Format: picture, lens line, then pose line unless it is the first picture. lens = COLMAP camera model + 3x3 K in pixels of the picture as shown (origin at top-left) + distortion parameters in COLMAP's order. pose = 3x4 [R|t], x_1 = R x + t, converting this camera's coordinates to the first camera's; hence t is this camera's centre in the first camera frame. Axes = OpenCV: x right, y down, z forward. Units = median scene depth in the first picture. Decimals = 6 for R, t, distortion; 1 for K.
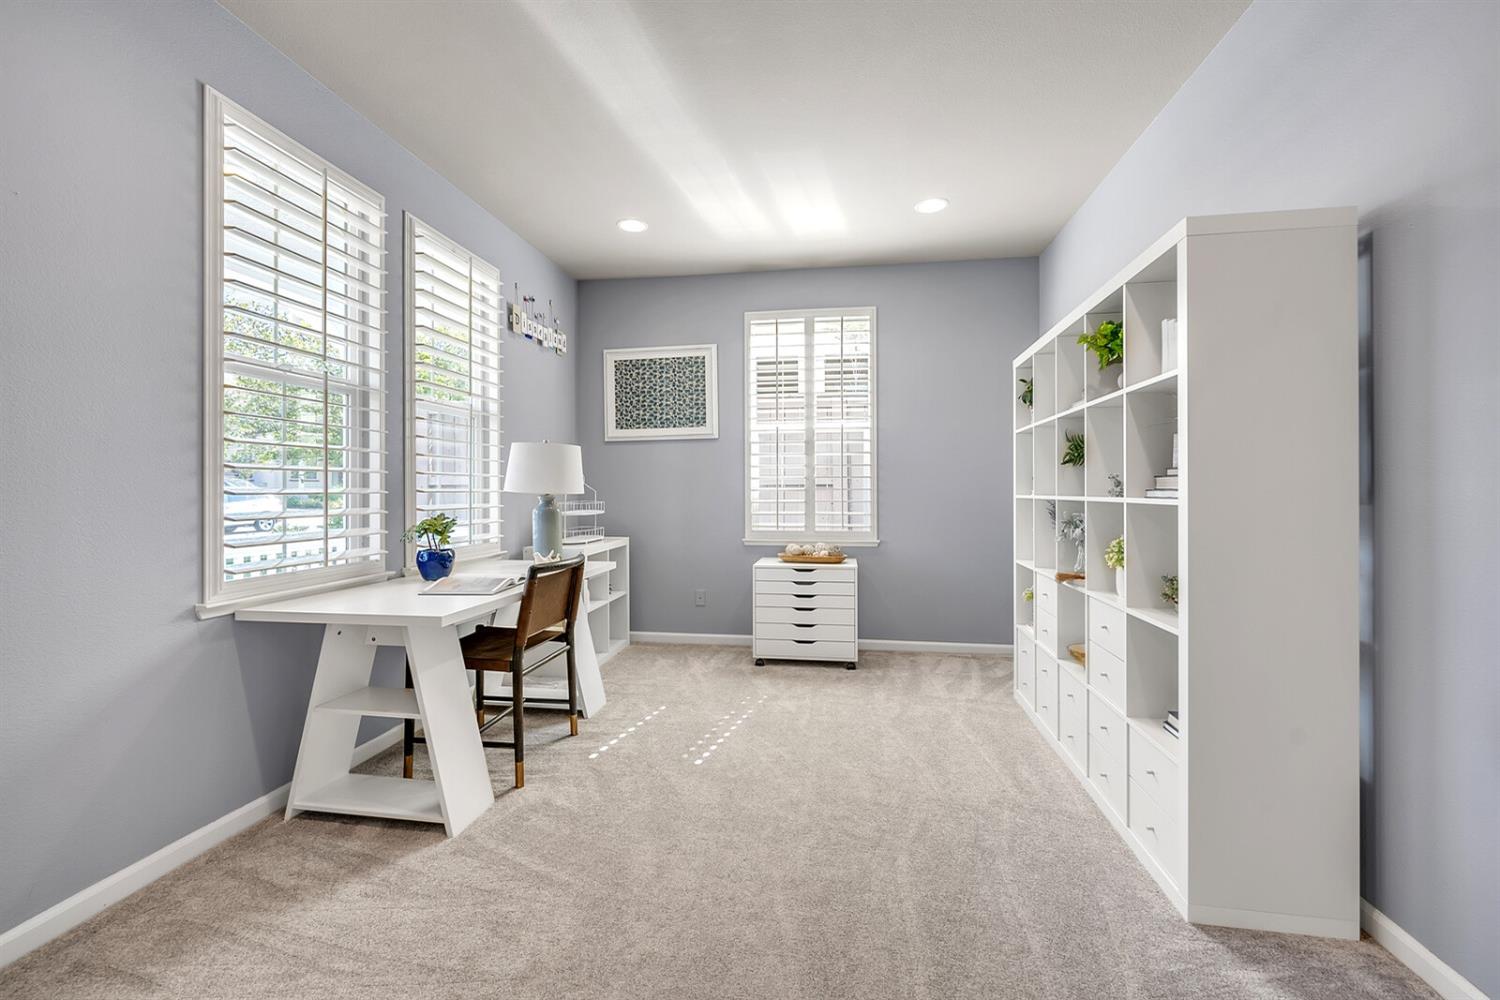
lens RADIAL K [[616.4, 0, 745.2], [0, 616.4, 490.8], [0, 0, 1]] dist [-0.000455, -0.000314]
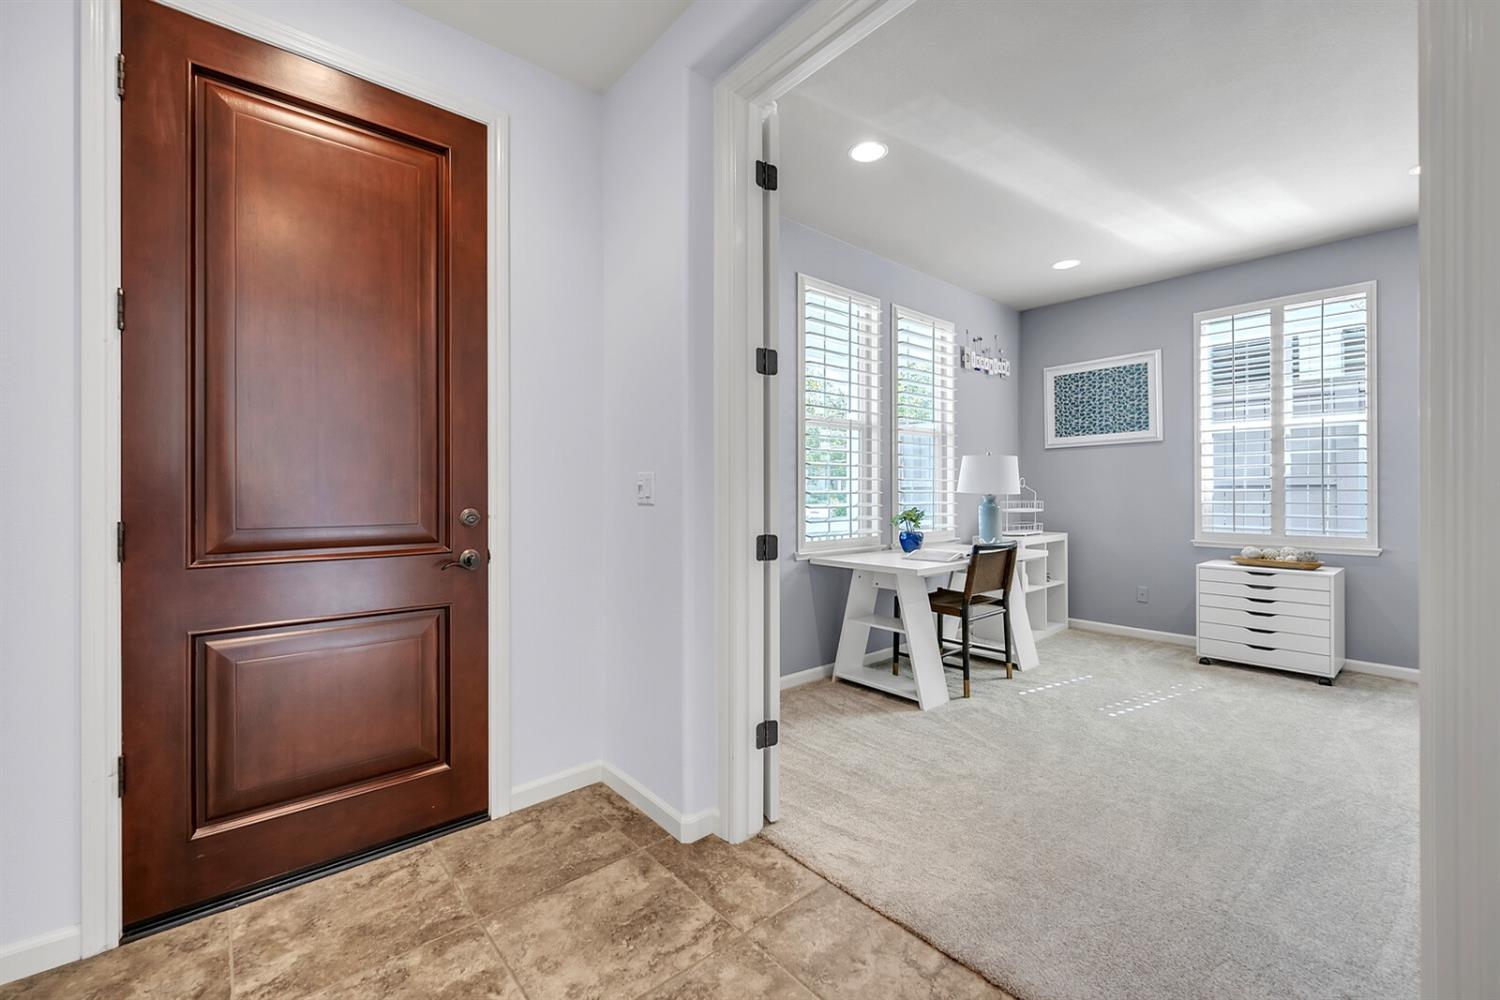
lens RADIAL K [[616.4, 0, 756.4], [0, 616.4, 489.2], [0, 0, 1]] dist [-0.000455, -0.000314]
pose [[0.767190, -0.002811, -0.641414, 0.157057], [-0.000852, 0.999985, -0.005402, 0.002041], [0.641419, 0.004691, 0.767176, -0.363907]]
